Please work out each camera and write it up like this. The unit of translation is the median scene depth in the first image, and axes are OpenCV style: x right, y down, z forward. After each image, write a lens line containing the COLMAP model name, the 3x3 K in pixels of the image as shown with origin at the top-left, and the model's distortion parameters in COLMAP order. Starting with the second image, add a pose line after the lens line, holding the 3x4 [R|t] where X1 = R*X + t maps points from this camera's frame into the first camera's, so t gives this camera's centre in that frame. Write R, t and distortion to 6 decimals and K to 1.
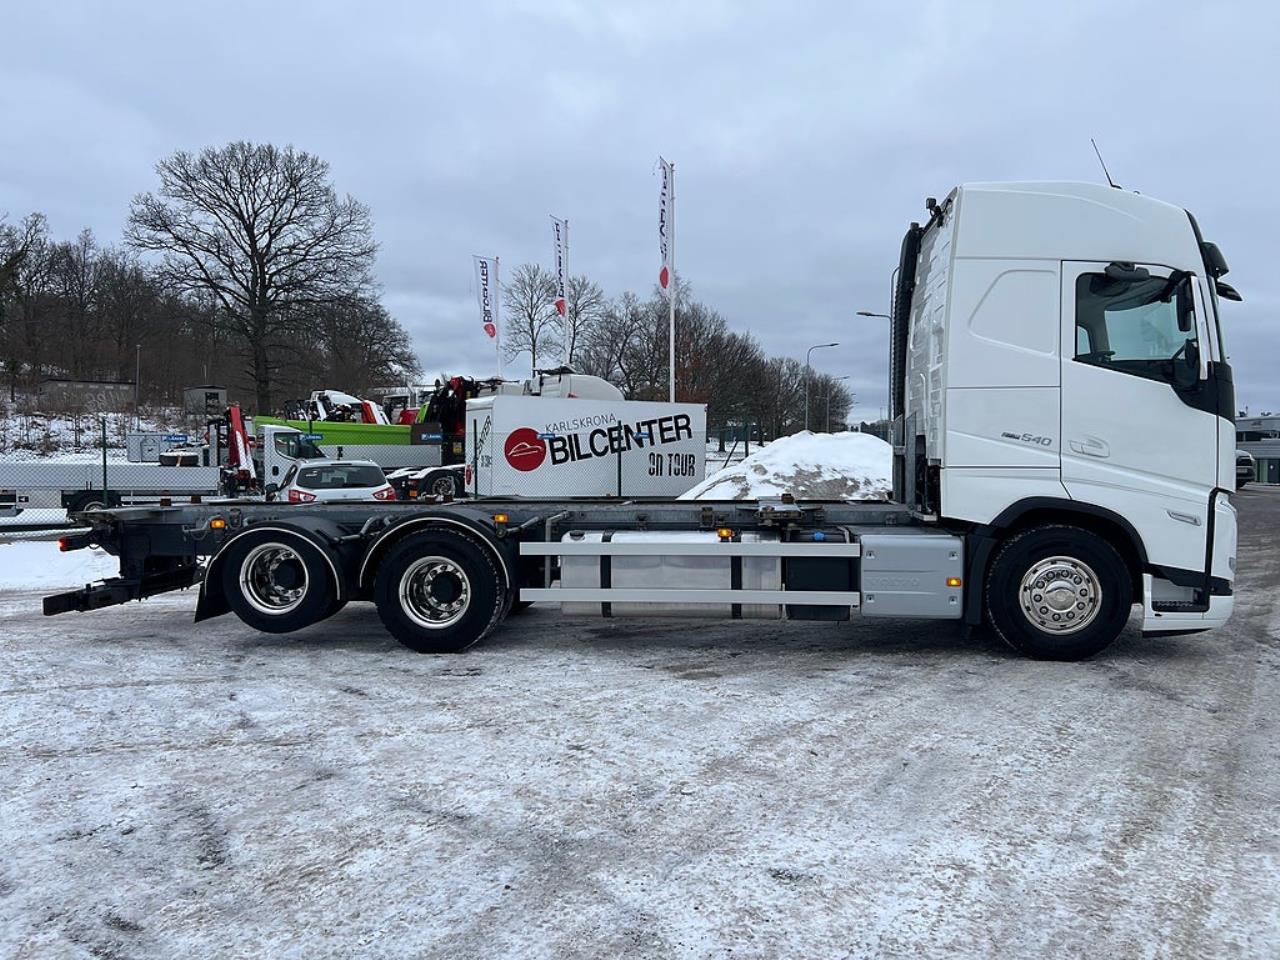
lens RADIAL K [[957.6, 0, 647.0], [0, 957.6, 486.0], [0, 0, 1]] dist [0.062436, -0.068774]
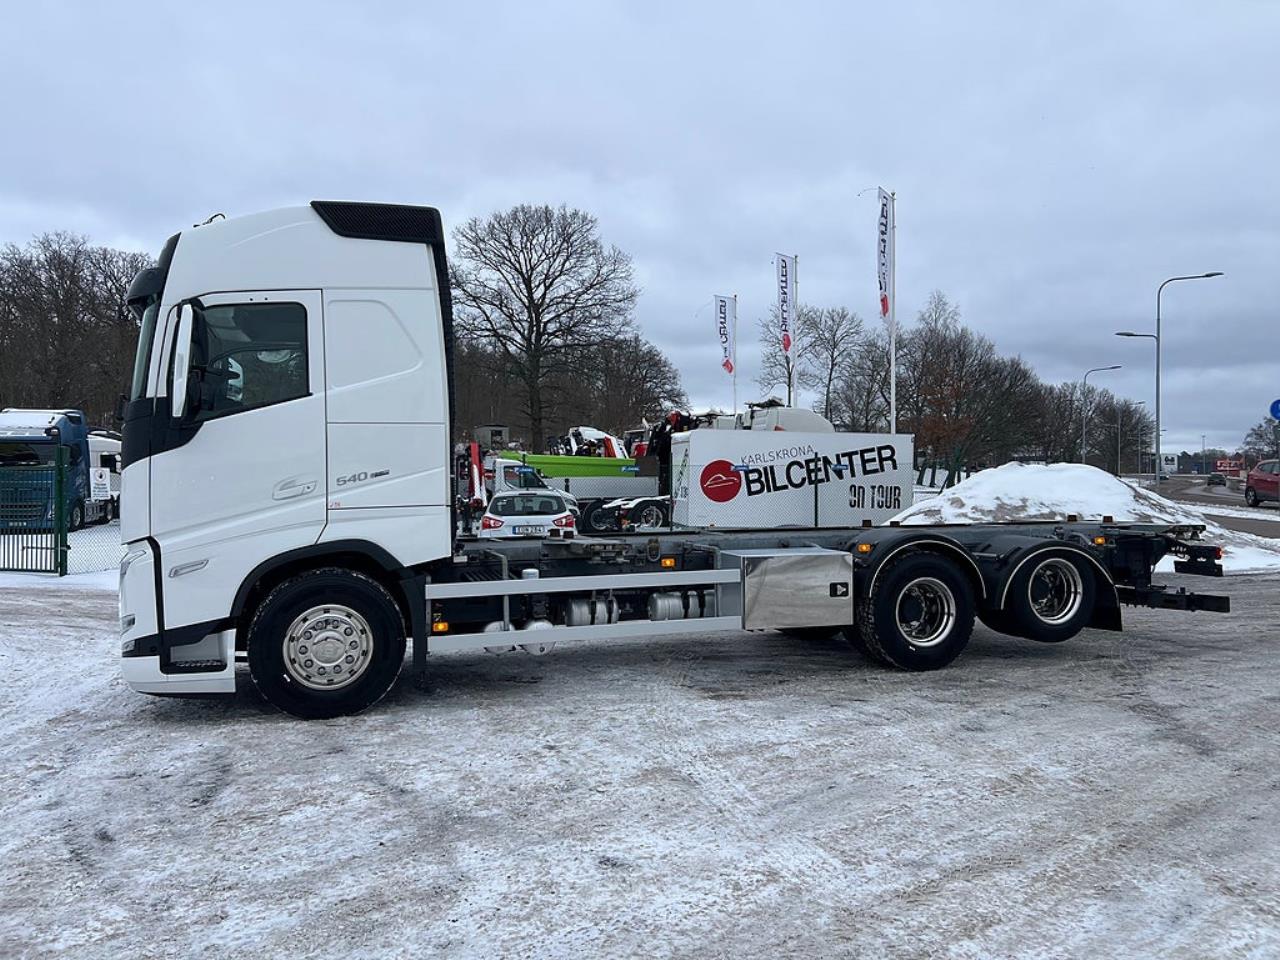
lens RADIAL K [[957.6, 0, 635.6], [0, 957.6, 470.3], [0, 0, 1]] dist [0.062436, -0.068774]
pose [[0.956725, -0.001401, -0.290989, 0.239632], [-0.013034, 0.998778, -0.047664, 0.002240], [0.290700, 0.049394, 0.955538, -0.037124]]
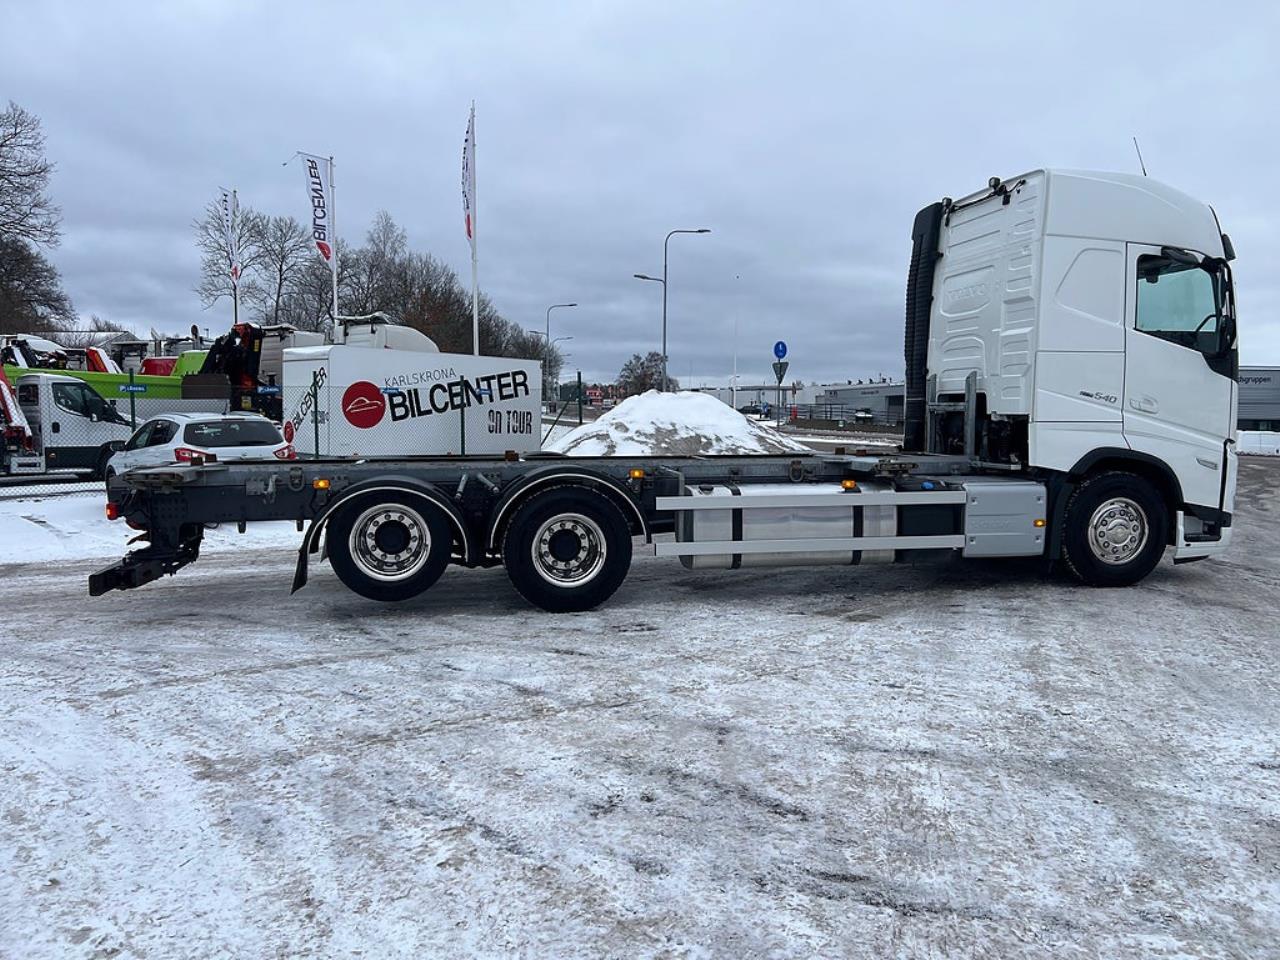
lens RADIAL K [[957.6, 0, 641.9], [0, 957.6, 486.8], [0, 0, 1]] dist [0.062436, -0.068774]
pose [[0.951383, -0.018312, 0.307467, -0.454181], [0.004894, 0.999004, 0.044357, 0.004001], [-0.307973, -0.040696, 0.950524, 0.062158]]
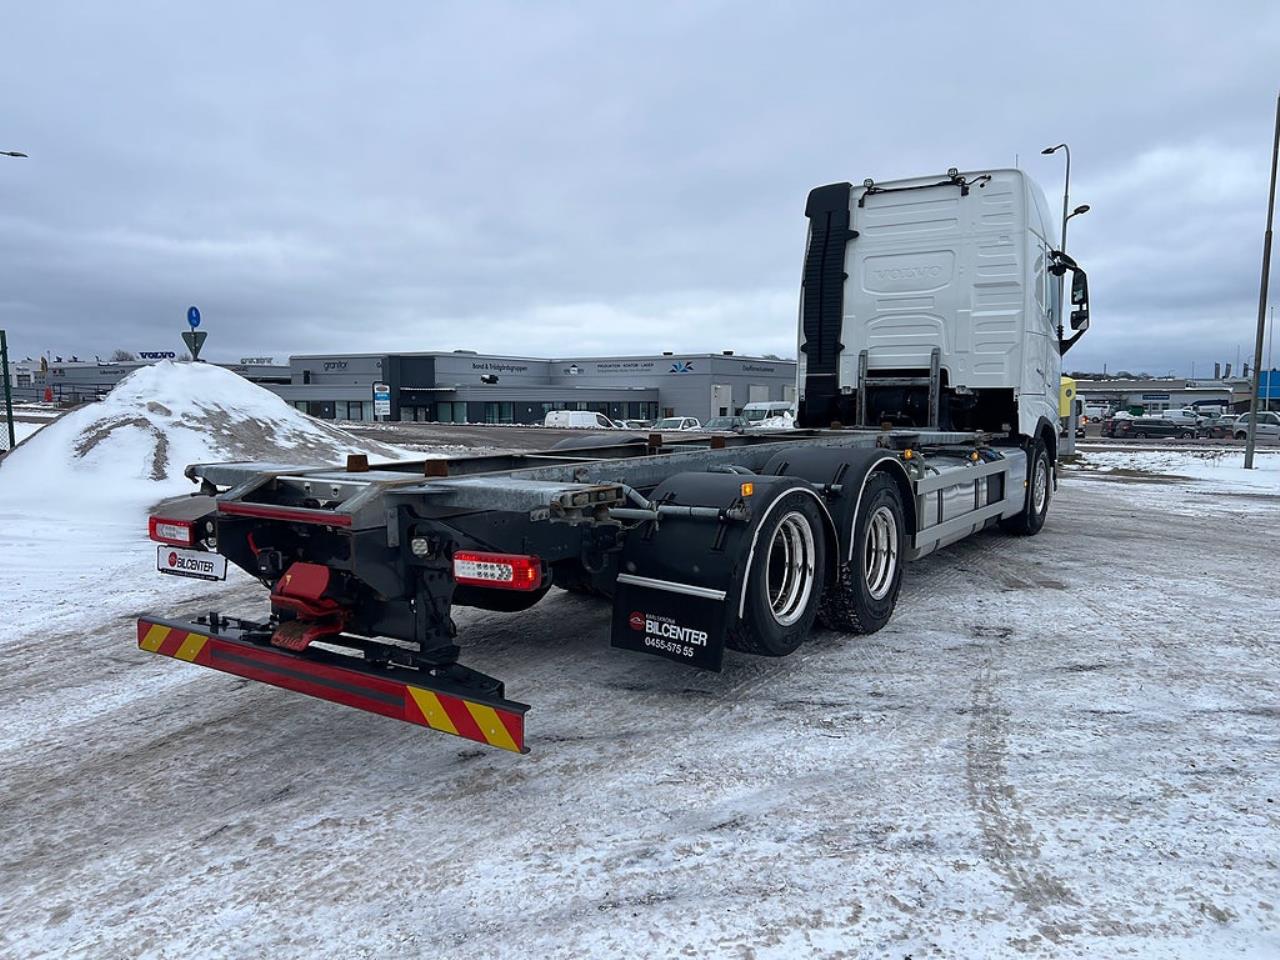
lens RADIAL K [[957.6, 0, 637.9], [0, 957.6, 487.3], [0, 0, 1]] dist [0.062436, -0.068774]
pose [[0.452243, -0.079009, 0.888388, -1.014379], [0.027090, 0.996826, 0.074863, -0.006127], [-0.891483, -0.009790, 0.452948, 0.836425]]
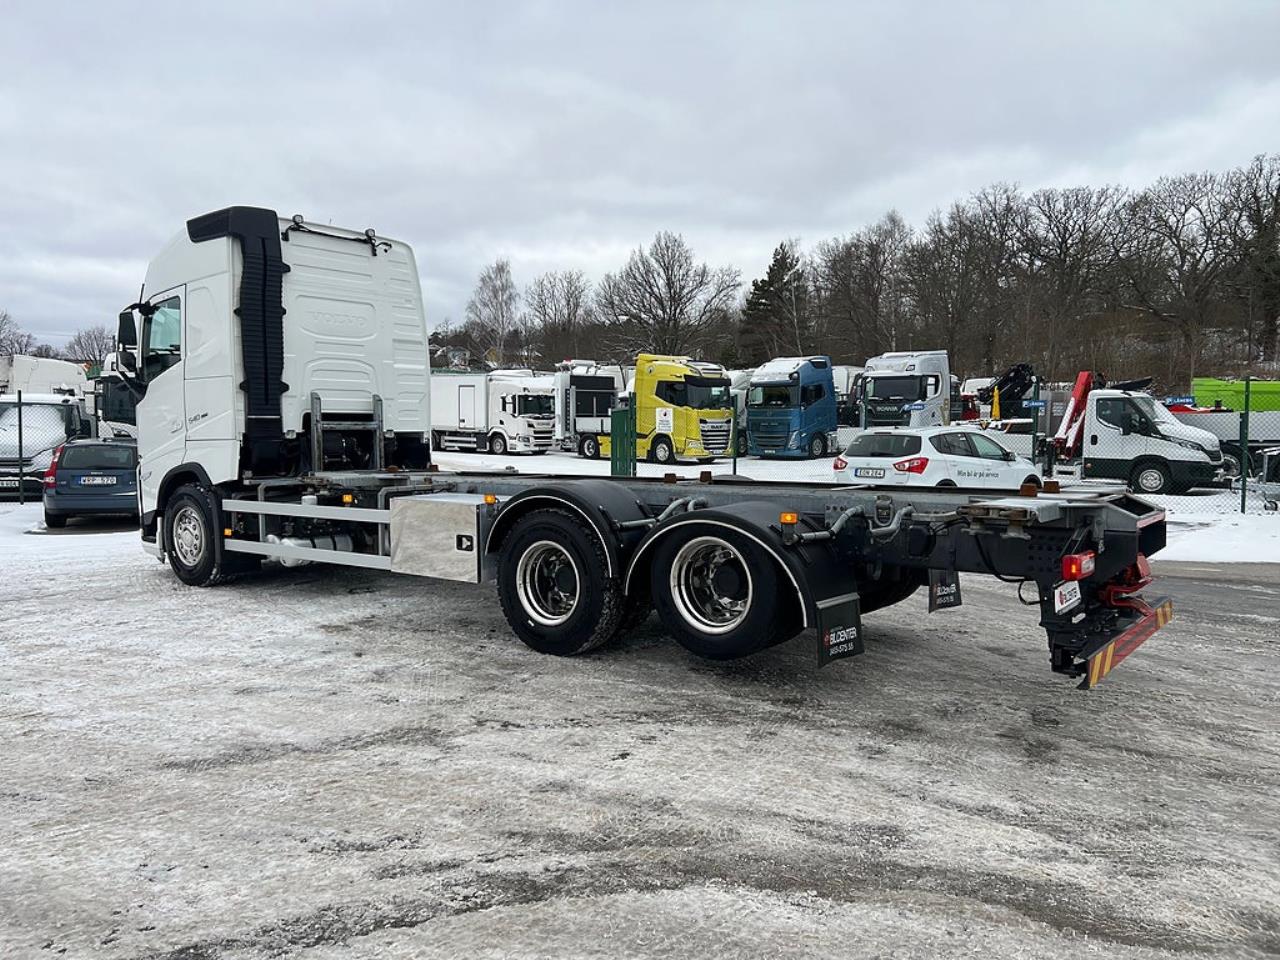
lens RADIAL K [[957.6, 0, 628.3], [0, 957.6, 485.8], [0, 0, 1]] dist [0.062436, -0.068774]
pose [[-0.851804, -0.015793, 0.523622, -0.703994], [0.032967, 0.995948, 0.083669, -0.056554], [-0.522822, 0.088532, -0.847832, 2.018832]]
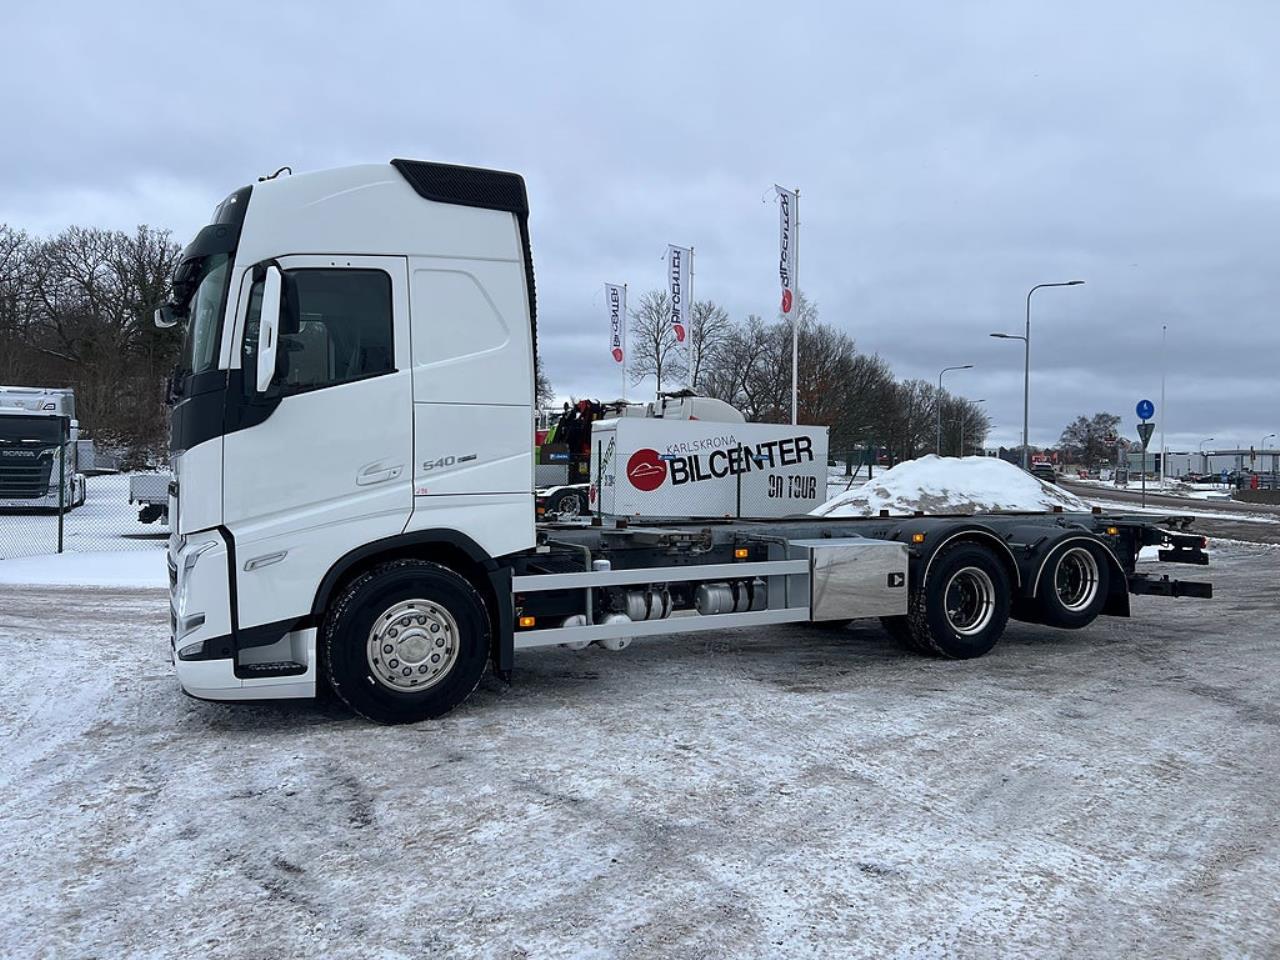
lens RADIAL K [[957.6, 0, 633.8], [0, 957.6, 468.4], [0, 0, 1]] dist [0.062436, -0.068774]
pose [[0.989774, 0.012478, -0.142095, 0.013780], [-0.018348, 0.999028, -0.040076, 0.005231], [0.141457, 0.042274, 0.989041, -0.050607]]
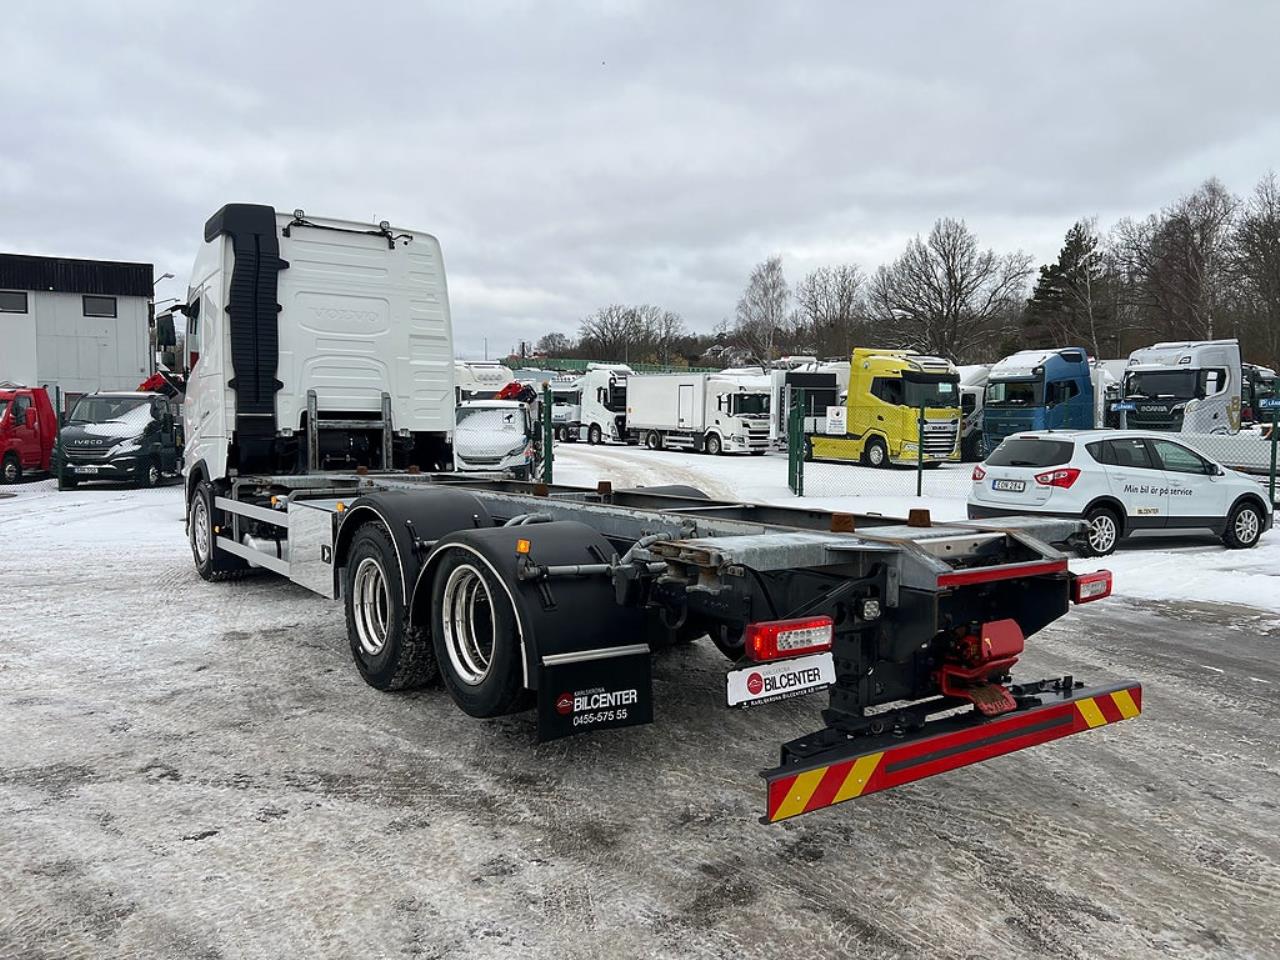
lens RADIAL K [[957.6, 0, 627.7], [0, 957.6, 486.8], [0, 0, 1]] dist [0.062436, -0.068774]
pose [[-0.660941, -0.037508, 0.749500, -0.892209], [0.029727, 0.996658, 0.076091, -0.044562], [-0.749849, 0.072572, -0.657617, 1.673168]]
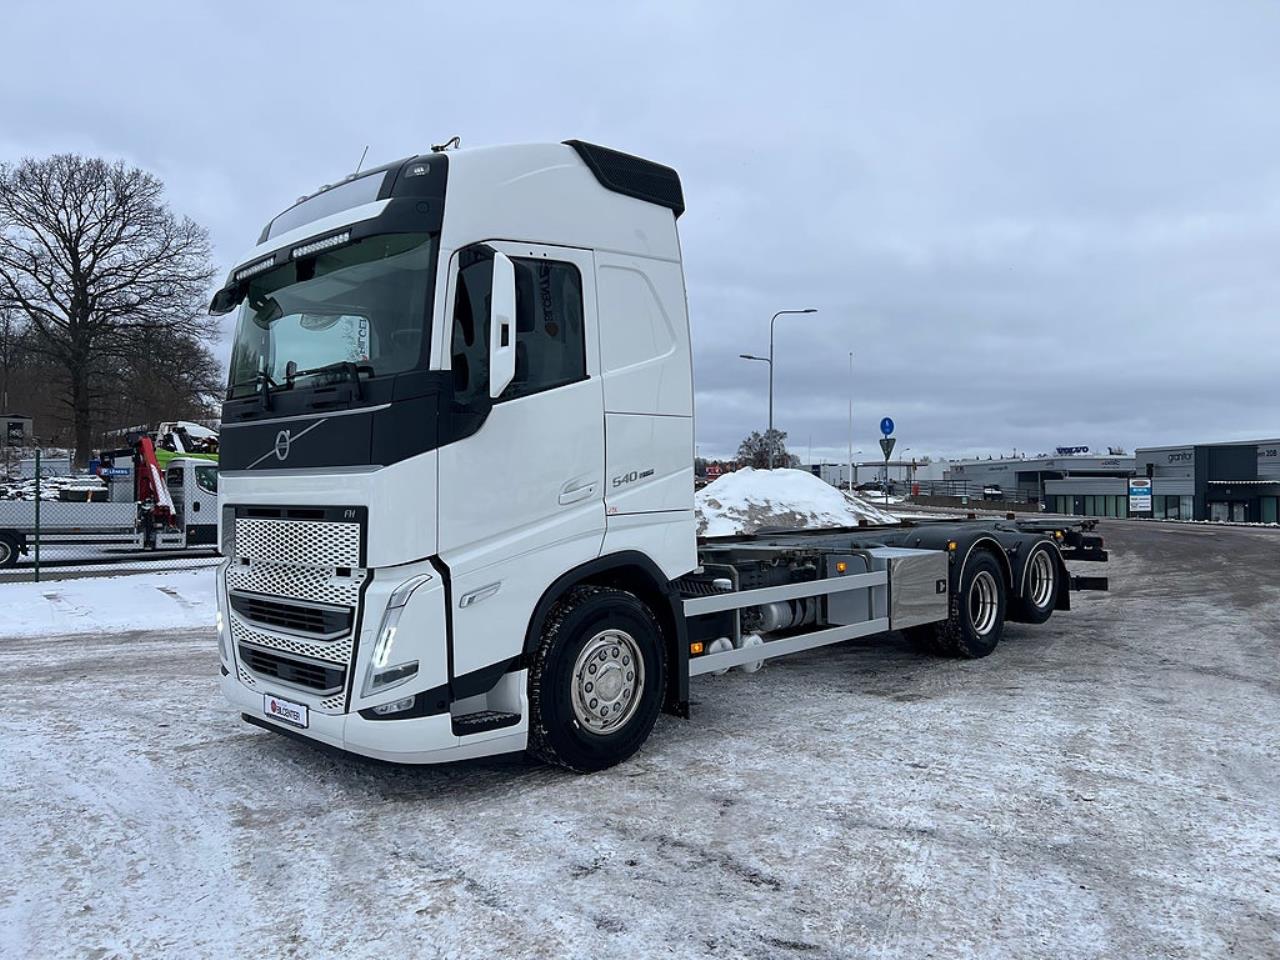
lens RADIAL K [[957.6, 0, 634.8], [0, 957.6, 473.6], [0, 0, 1]] dist [0.062436, -0.068774]
pose [[0.983944, 0.004425, 0.178421, -0.390157], [0.004605, 0.998730, -0.050165, 0.004137], [-0.178416, 0.050182, 0.982675, 0.003957]]
